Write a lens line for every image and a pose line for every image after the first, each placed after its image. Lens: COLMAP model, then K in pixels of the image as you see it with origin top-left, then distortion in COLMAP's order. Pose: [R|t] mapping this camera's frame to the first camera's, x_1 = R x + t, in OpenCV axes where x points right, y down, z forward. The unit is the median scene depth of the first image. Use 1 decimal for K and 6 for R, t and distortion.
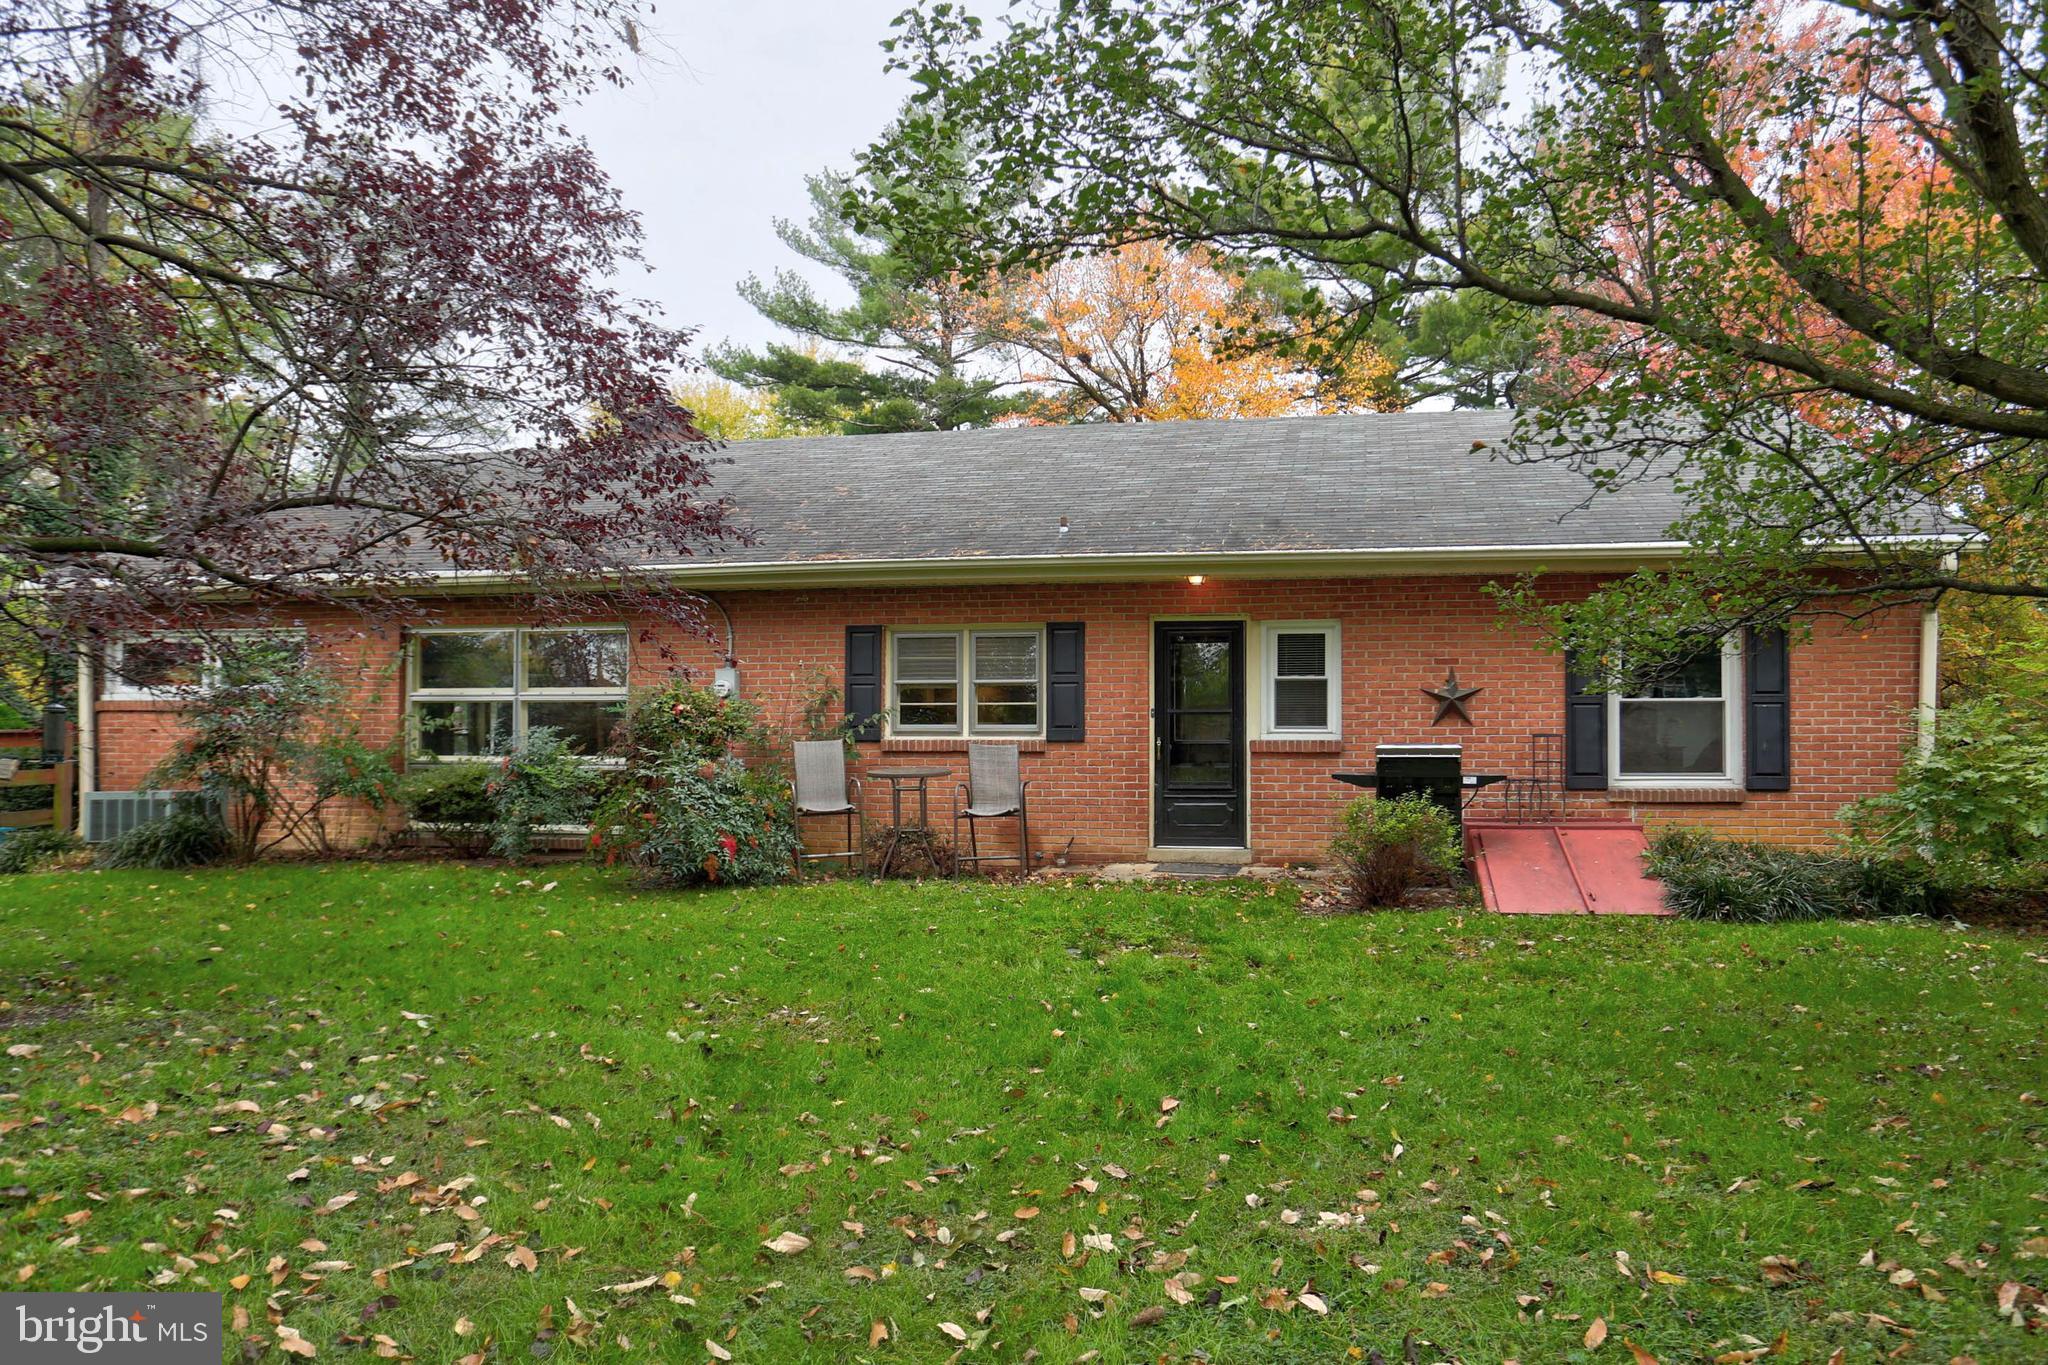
lens RADIAL K [[1241.0, 0, 1024.0], [0, 1241.0, 682.5], [0, 0, 1]] dist [-0.028816, 0.003035]
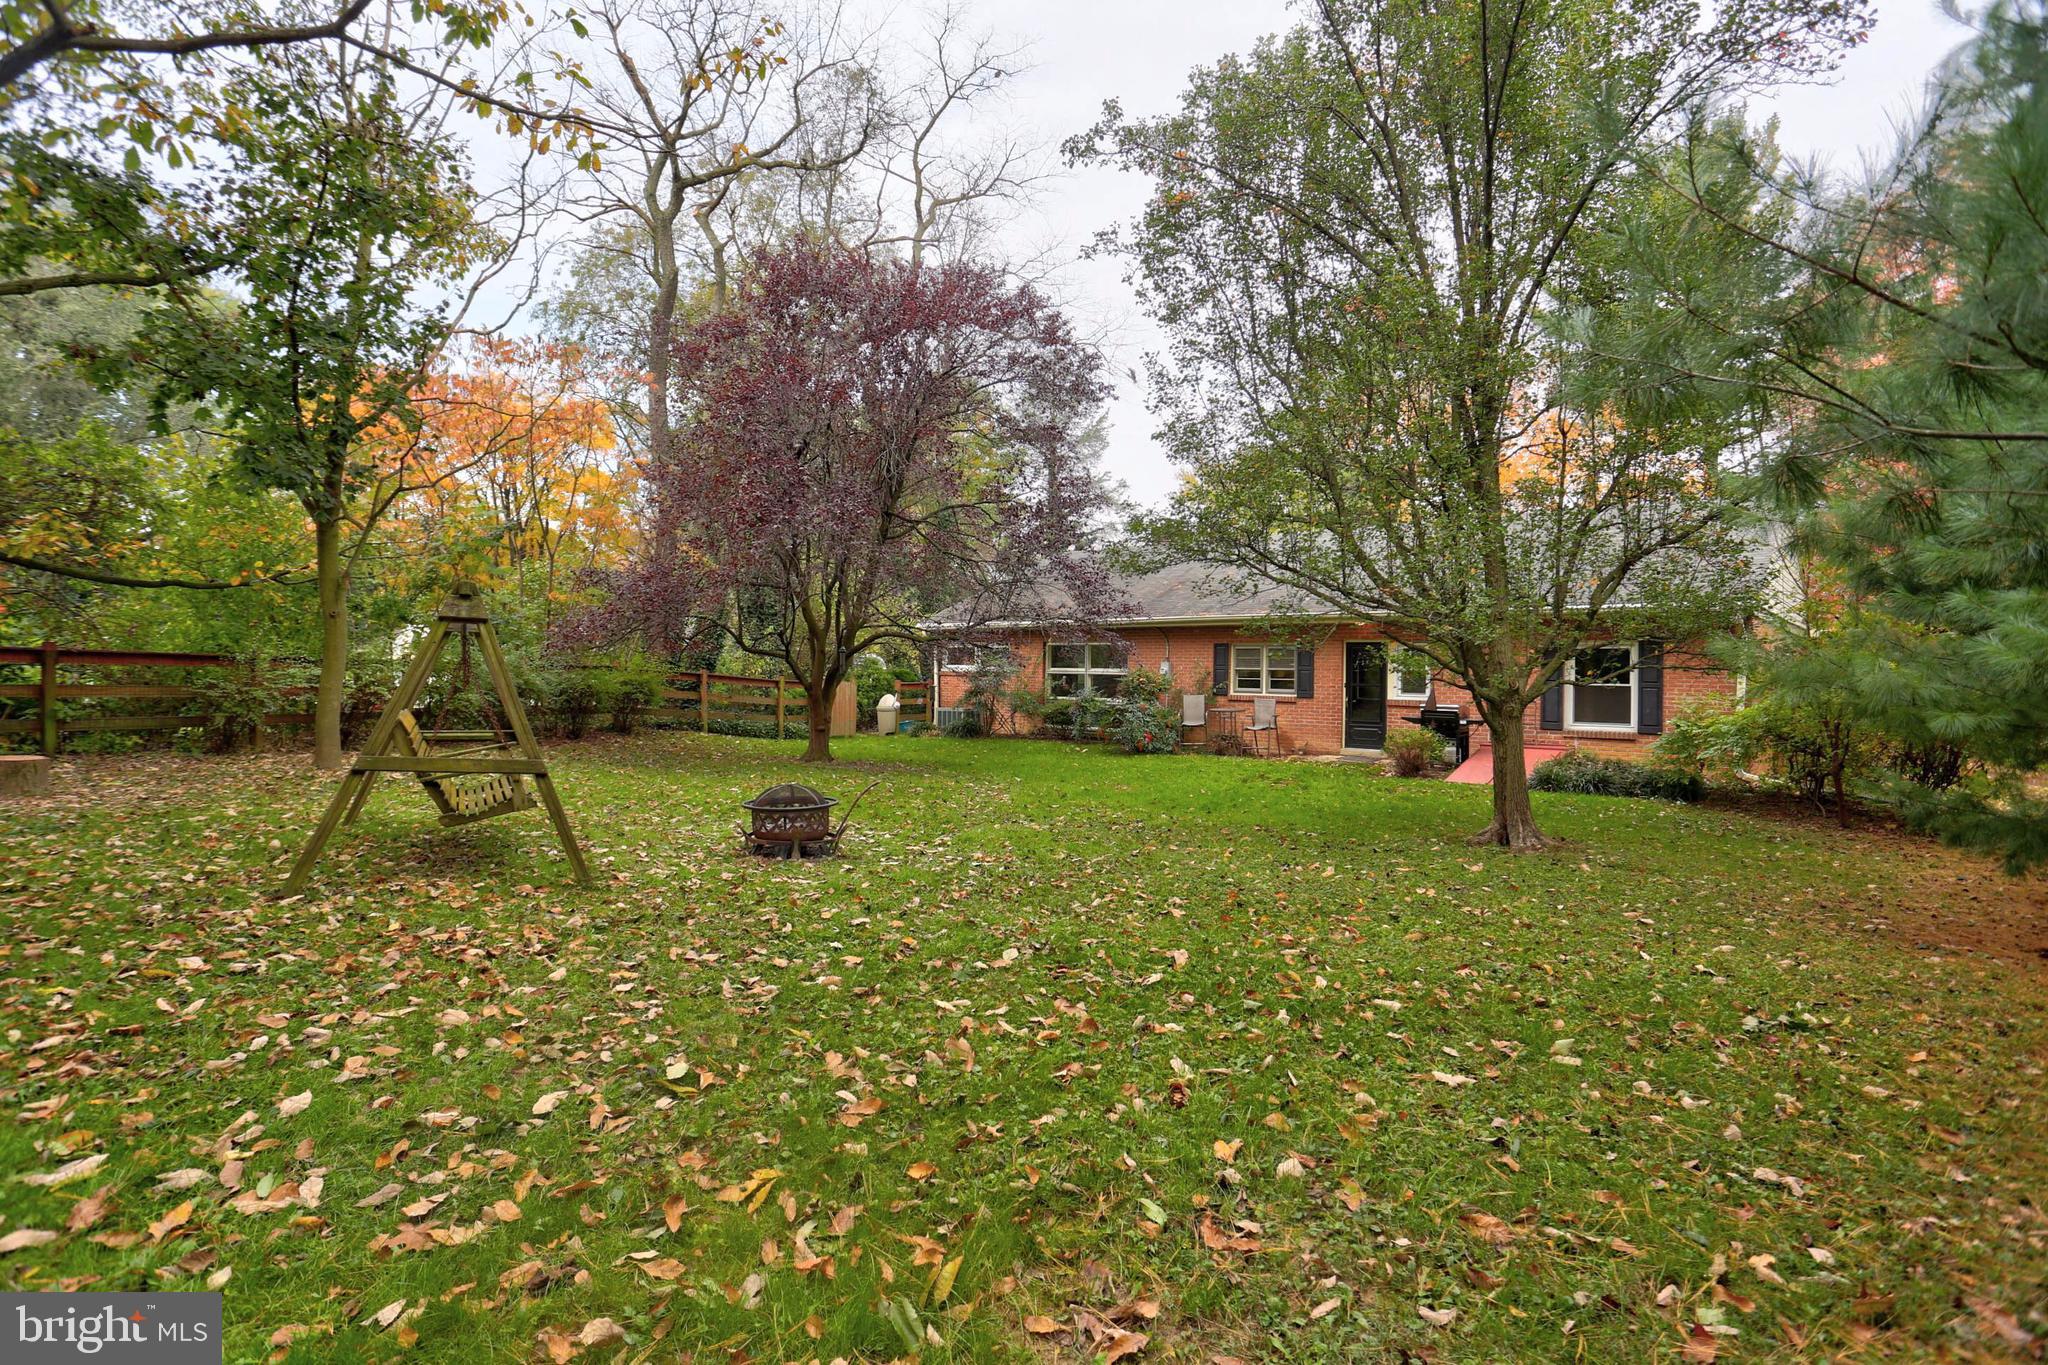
lens RADIAL K [[1038.6, 0, 1046.5], [0, 1038.6, 653.0], [0, 0, 1]] dist [-0.061309, 0.024924]
pose [[0.854677, 0.003973, -0.519145, 0.588947], [0.009852, 0.999667, 0.023870, -0.078671], [0.519067, -0.025516, 0.854353, -0.775483]]
